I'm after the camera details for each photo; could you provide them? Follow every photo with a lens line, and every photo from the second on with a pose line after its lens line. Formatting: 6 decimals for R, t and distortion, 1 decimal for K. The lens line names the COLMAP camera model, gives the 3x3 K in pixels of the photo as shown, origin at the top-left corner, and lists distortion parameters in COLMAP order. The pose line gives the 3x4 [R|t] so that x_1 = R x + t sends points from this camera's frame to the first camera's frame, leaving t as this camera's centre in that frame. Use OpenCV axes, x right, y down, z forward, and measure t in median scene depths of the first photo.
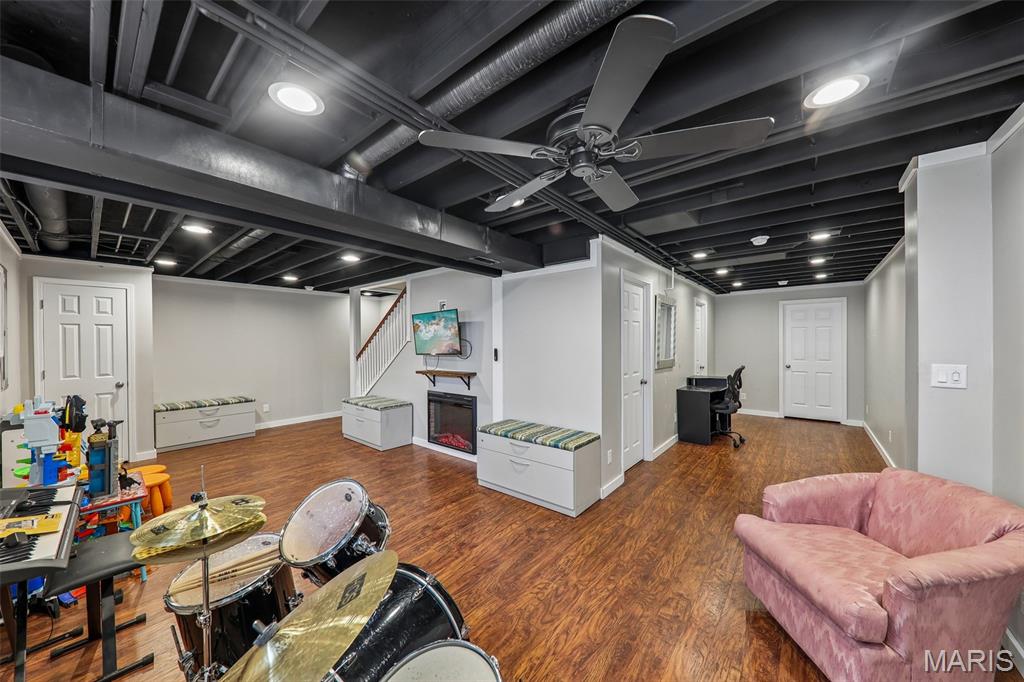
lens RADIAL K [[352.3, 0, 504.7], [0, 352.3, 342.1], [0, 0, 1]] dist [0.019272, -0.008178]
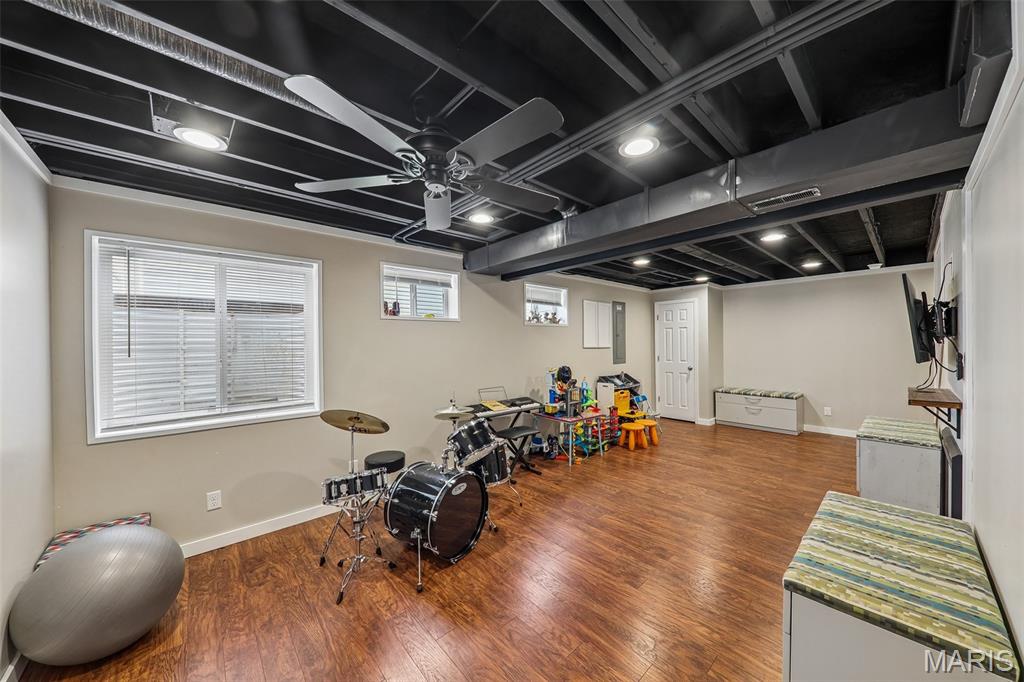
lens RADIAL K [[345.8, 0, 512.0], [0, 345.8, 341.0], [0, 0, 1]] dist [-0.000487, -0.008406]
pose [[-0.125912, 0.005120, -0.992028, 0.487380], [0.005524, 0.999975, 0.004460, -0.002595], [0.992026, -0.004918, -0.125937, 0.531289]]
